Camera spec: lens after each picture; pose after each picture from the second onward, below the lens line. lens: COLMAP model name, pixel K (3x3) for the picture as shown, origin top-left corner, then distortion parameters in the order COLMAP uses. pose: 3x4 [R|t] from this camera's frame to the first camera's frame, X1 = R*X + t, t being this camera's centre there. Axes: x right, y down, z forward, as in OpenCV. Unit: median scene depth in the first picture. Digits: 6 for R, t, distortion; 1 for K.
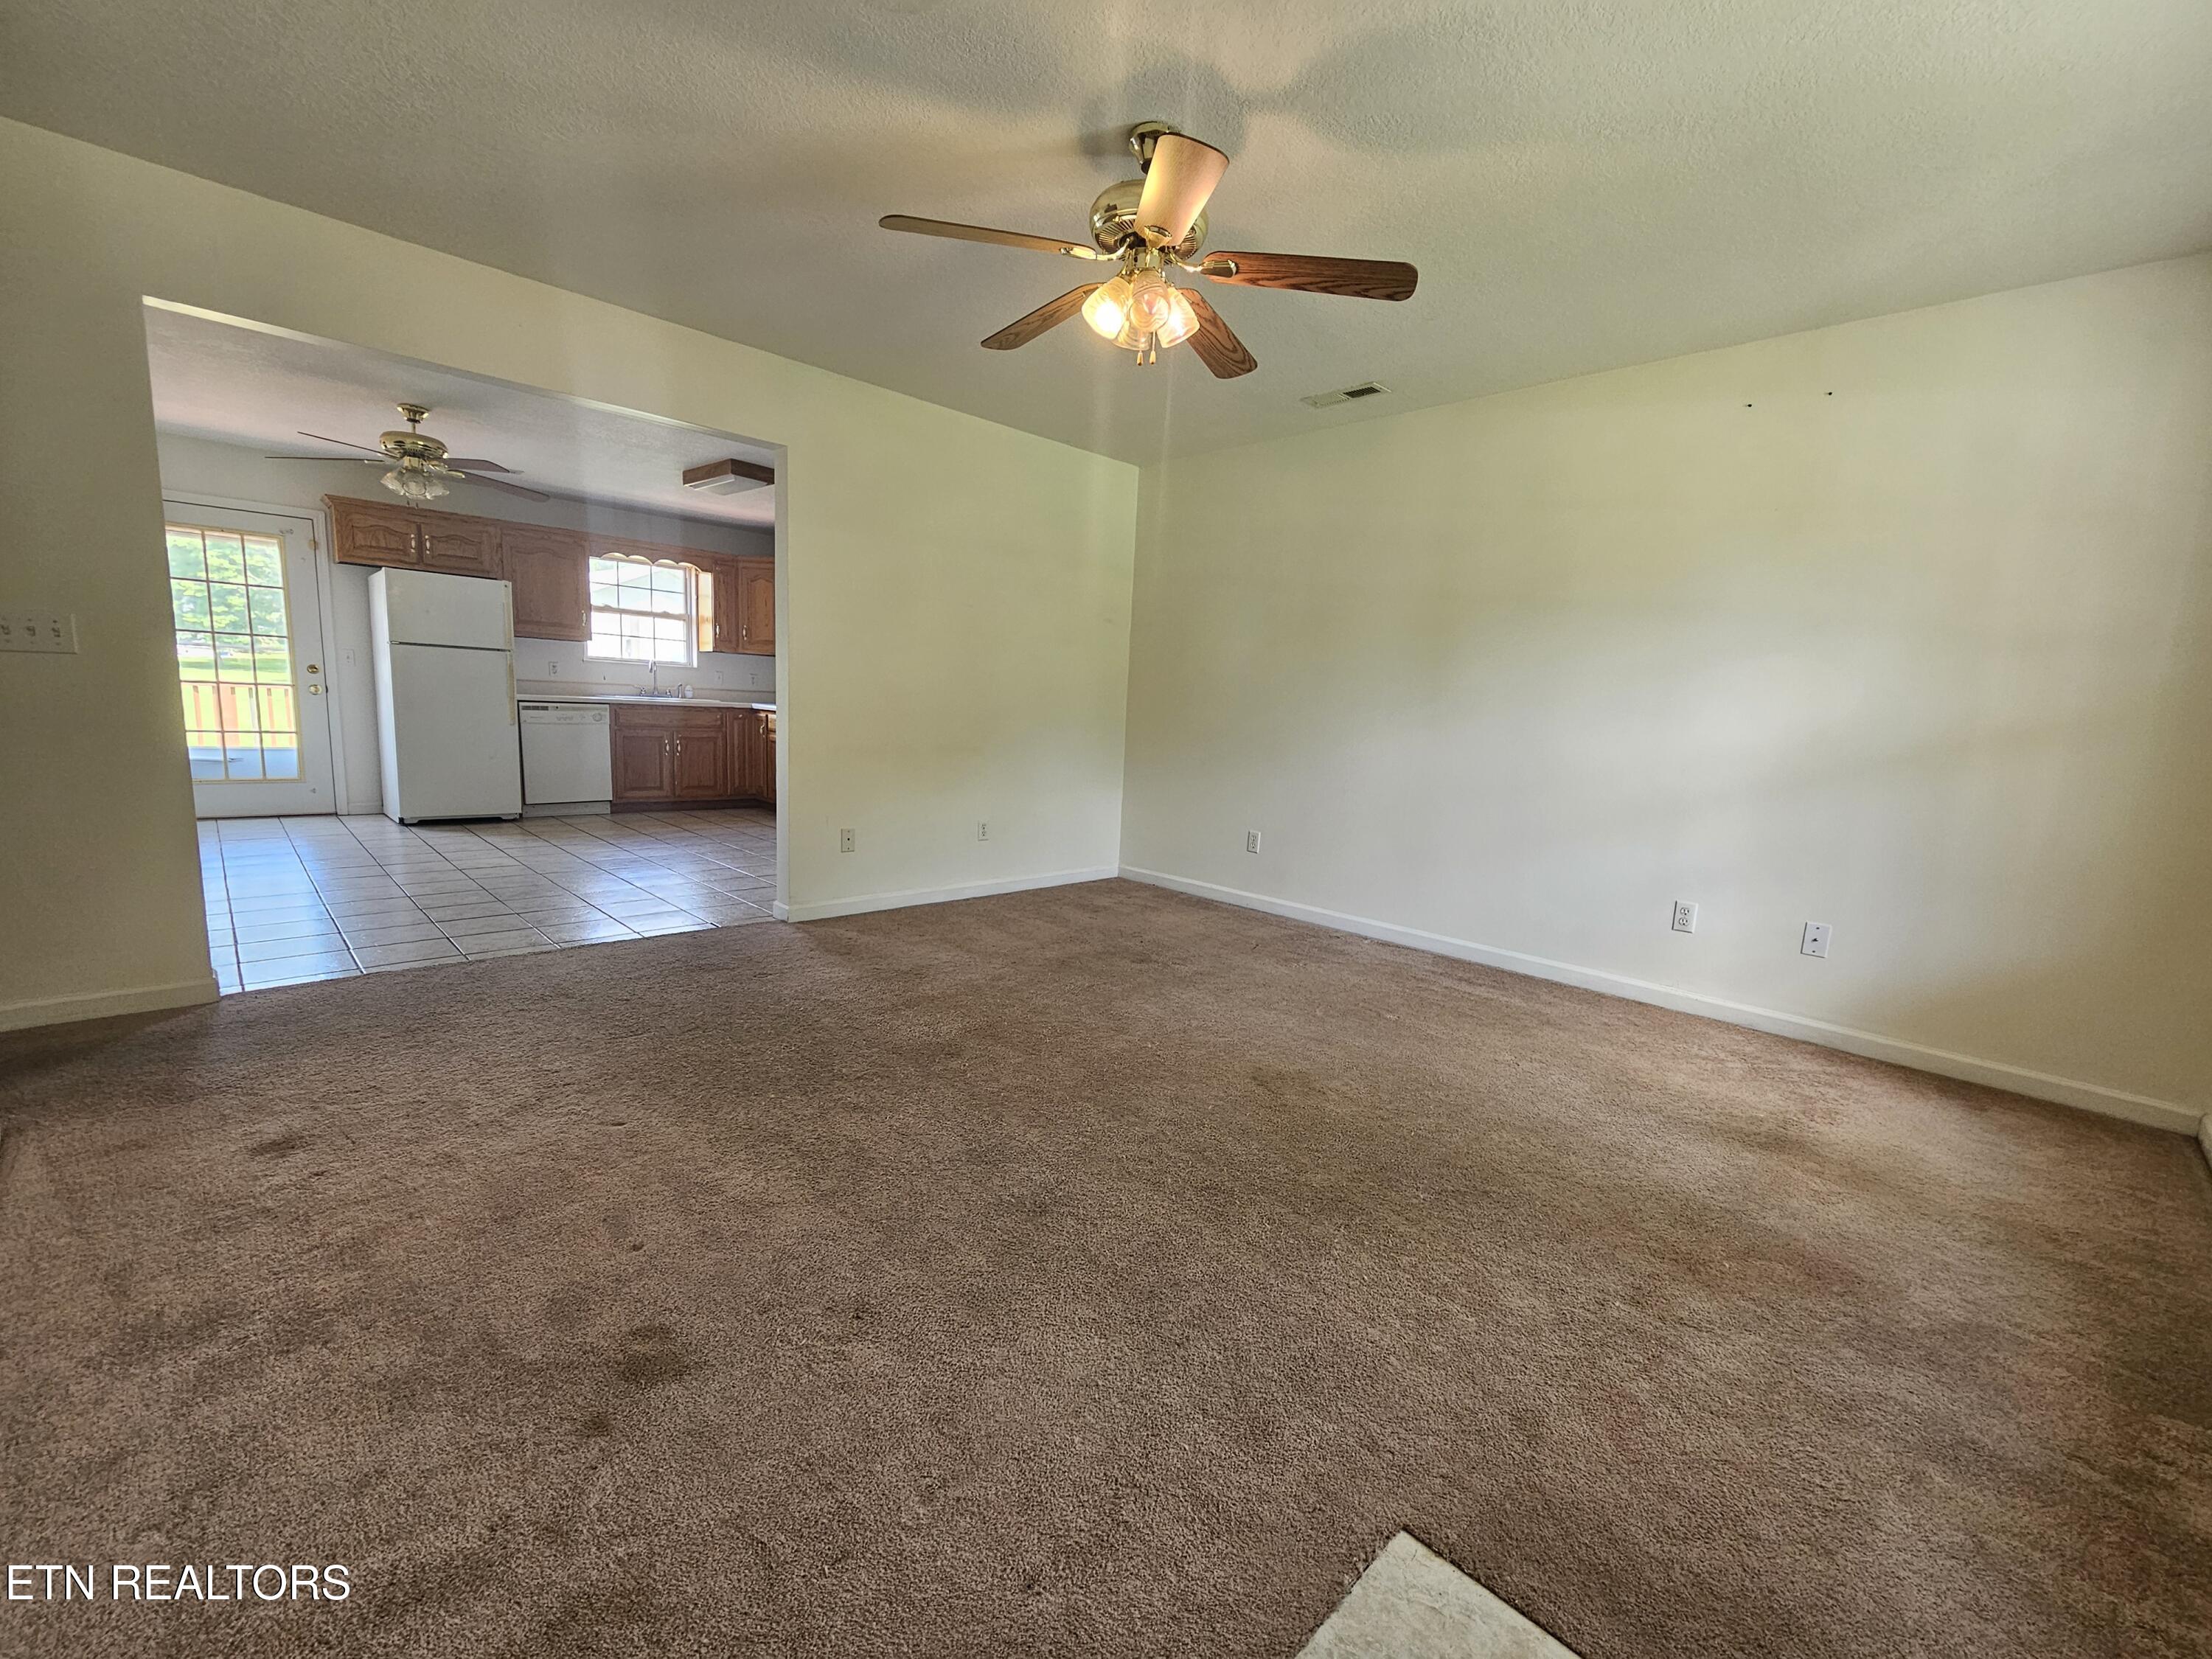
lens RADIAL K [[911.0, 0, 1103.7], [0, 911.0, 832.4], [0, 0, 1]] dist [0.006906, -0.003393]
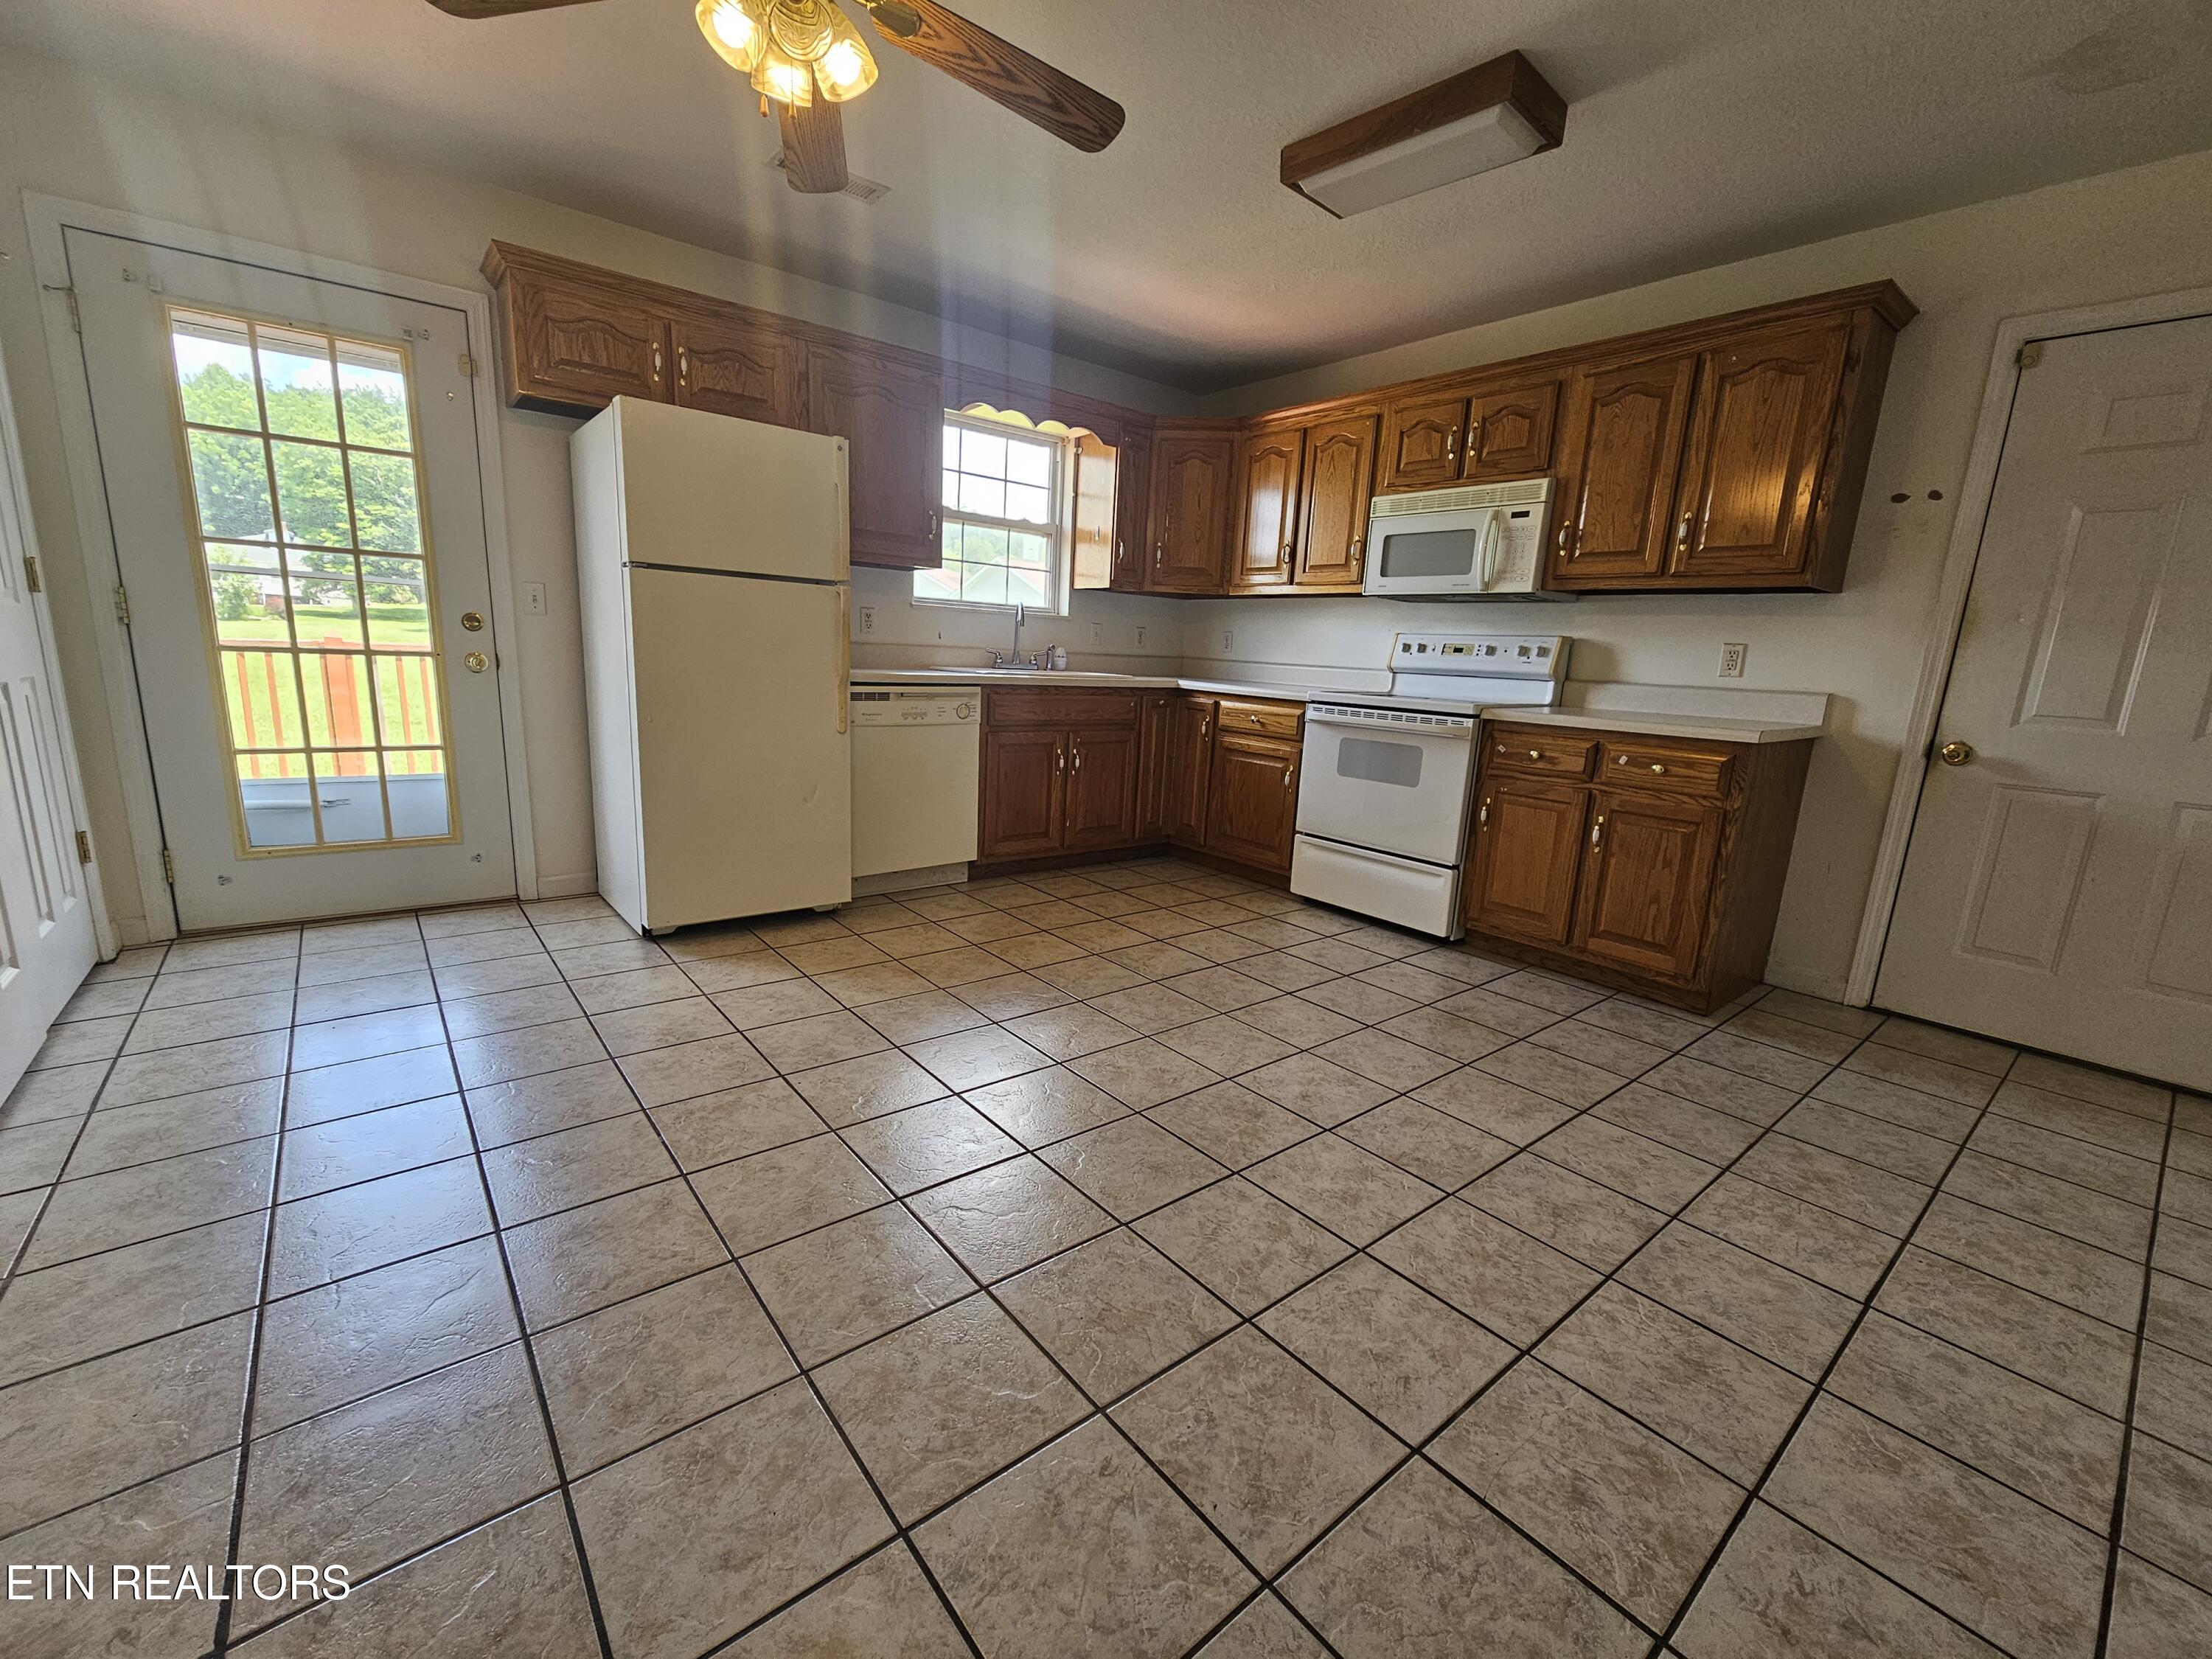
lens RADIAL K [[911.0, 0, 1096.8], [0, 911.0, 829.2], [0, 0, 1]] dist [0.006906, -0.003393]
pose [[0.995947, 0.017817, -0.088155, -0.913061], [-0.013277, 0.998568, 0.051820, -0.182898], [0.088952, -0.050440, 0.994758, 1.005616]]
